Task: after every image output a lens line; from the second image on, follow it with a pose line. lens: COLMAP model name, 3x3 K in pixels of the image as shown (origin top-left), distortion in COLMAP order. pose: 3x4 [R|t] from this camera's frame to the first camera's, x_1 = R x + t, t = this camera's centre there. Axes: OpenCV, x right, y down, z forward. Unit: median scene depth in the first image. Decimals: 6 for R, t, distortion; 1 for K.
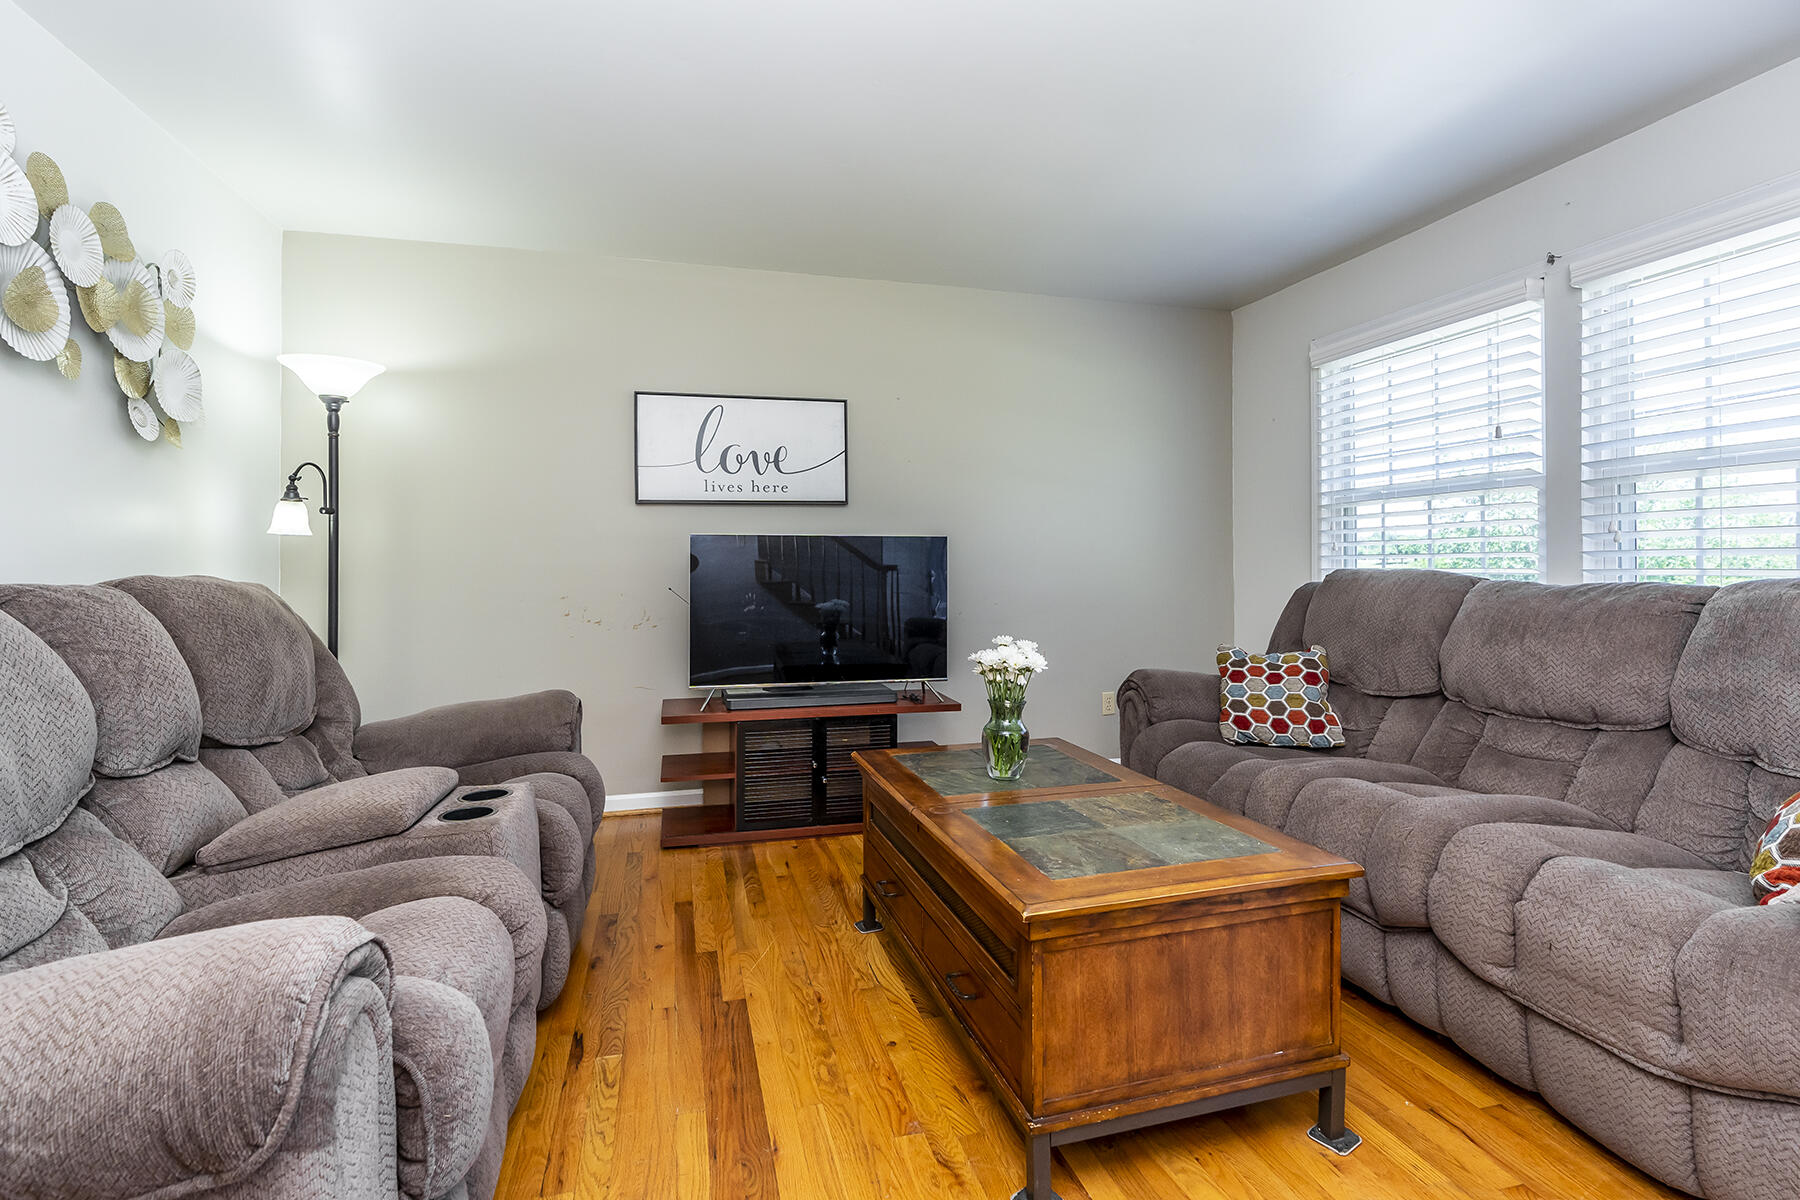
lens RADIAL K [[827.4, 0, 901.6], [0, 827.4, 555.6], [0, 0, 1]] dist [-0.000348, 0.000275]
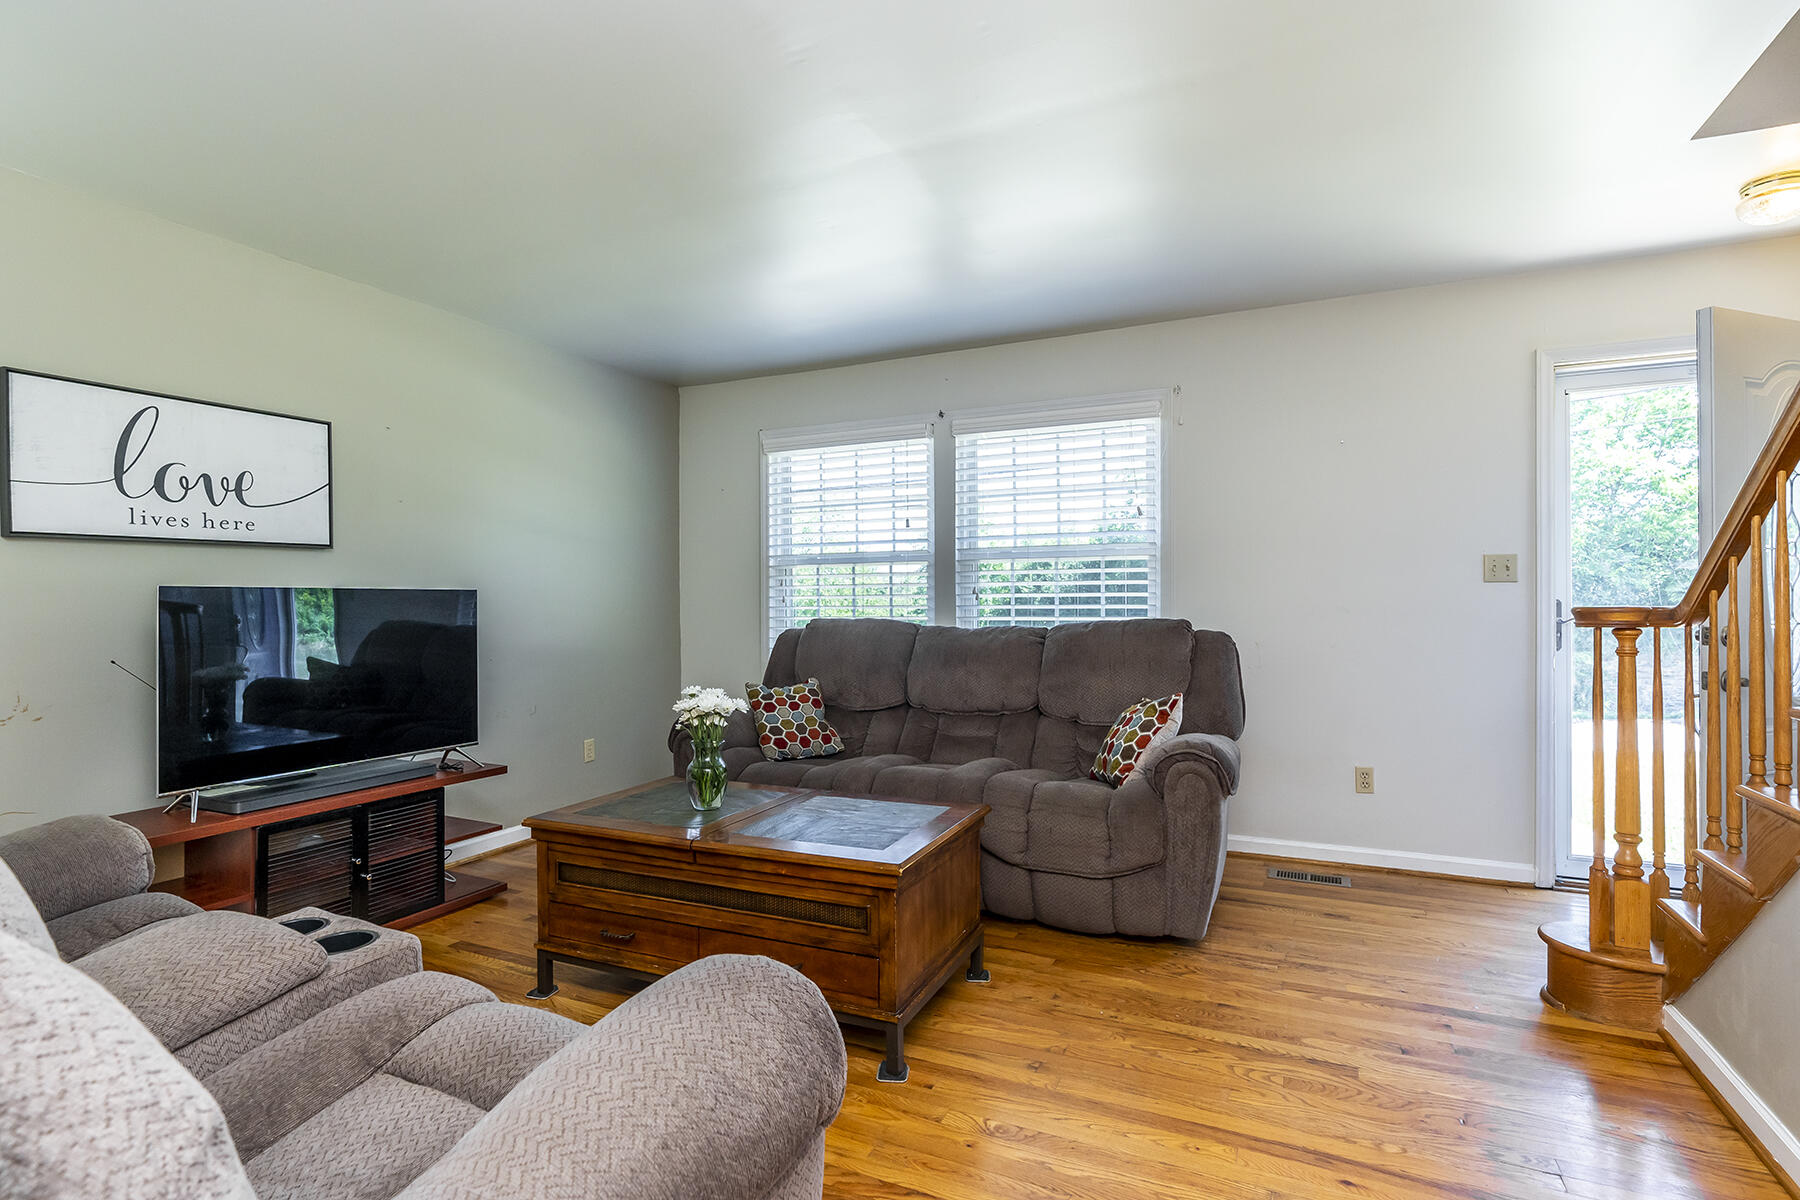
lens RADIAL K [[869.8, 0, 896.5], [0, 869.8, 603.2], [0, 0, 1]] dist [-0.000498, 0.000100]
pose [[0.655531, -0.003699, 0.755159, -0.450997], [-0.003020, 0.999967, 0.007520, -0.020104], [-0.755162, -0.007210, 0.655499, 0.005508]]
